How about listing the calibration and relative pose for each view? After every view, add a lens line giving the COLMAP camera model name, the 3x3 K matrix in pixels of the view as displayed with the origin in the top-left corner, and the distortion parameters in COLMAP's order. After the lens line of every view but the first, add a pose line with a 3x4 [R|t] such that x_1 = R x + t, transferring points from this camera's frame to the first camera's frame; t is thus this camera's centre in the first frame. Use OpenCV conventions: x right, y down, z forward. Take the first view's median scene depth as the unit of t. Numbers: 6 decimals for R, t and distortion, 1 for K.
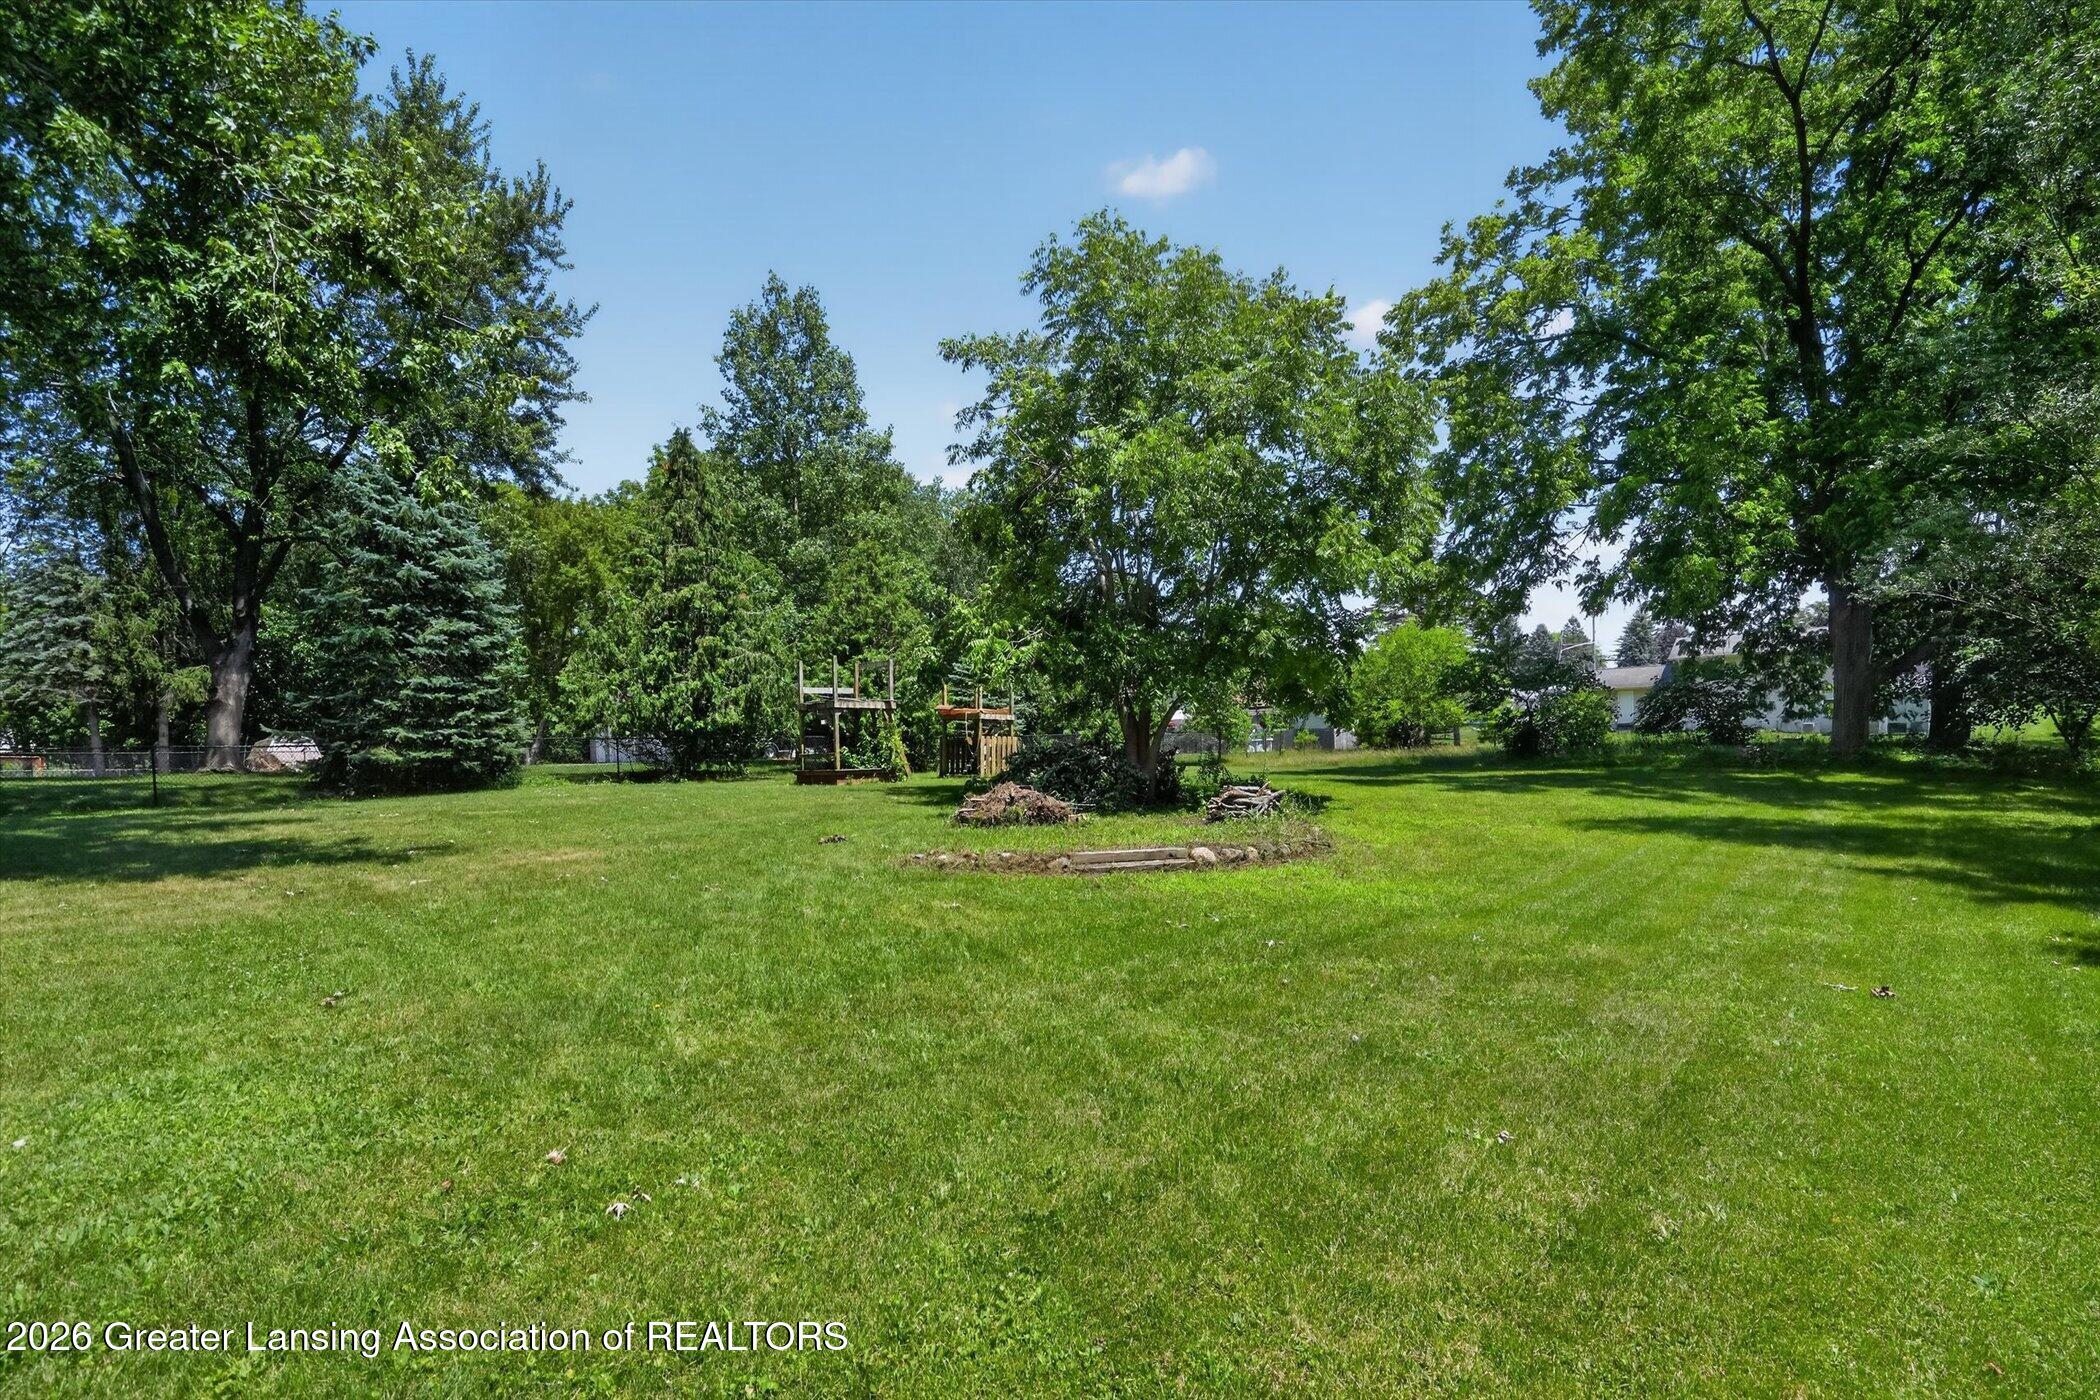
lens RADIAL K [[991.1, 0, 1054.6], [0, 991.1, 774.9], [0, 0, 1]] dist [-0.032287, 0.016552]
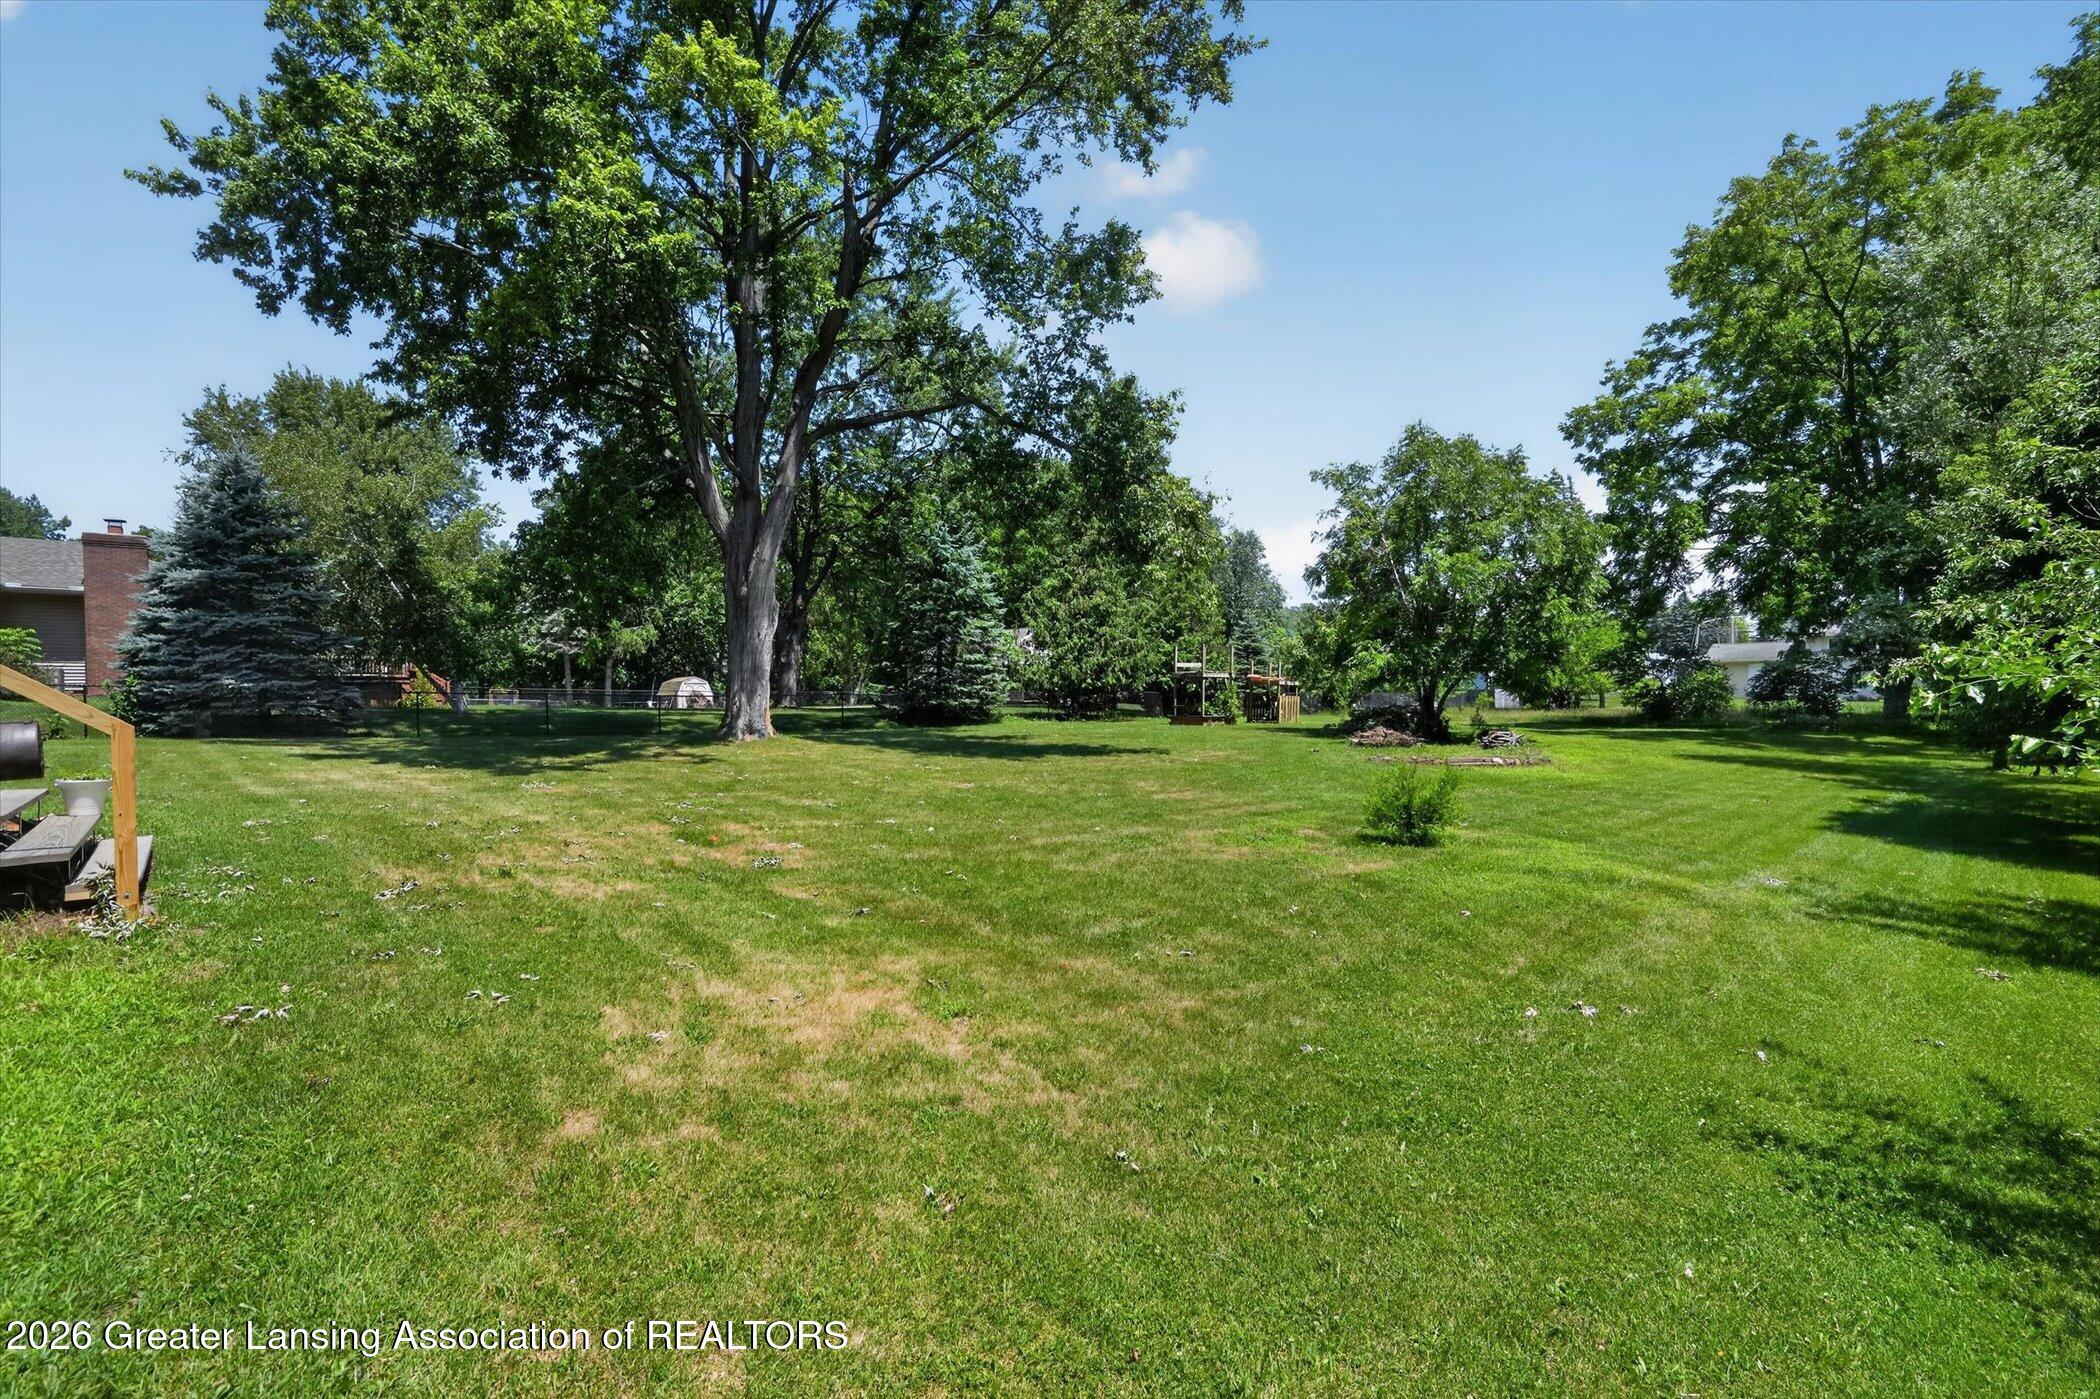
lens RADIAL K [[1005.7, 0, 1050.0], [0, 1005.7, 699.5], [0, 0, 1]] dist [-0.060212, 0.013783]
pose [[0.992693, 0.025790, -0.117882, -0.261879], [-0.028483, 0.999369, -0.021216, 0.008669], [0.117261, 0.024419, 0.992801, -0.594455]]
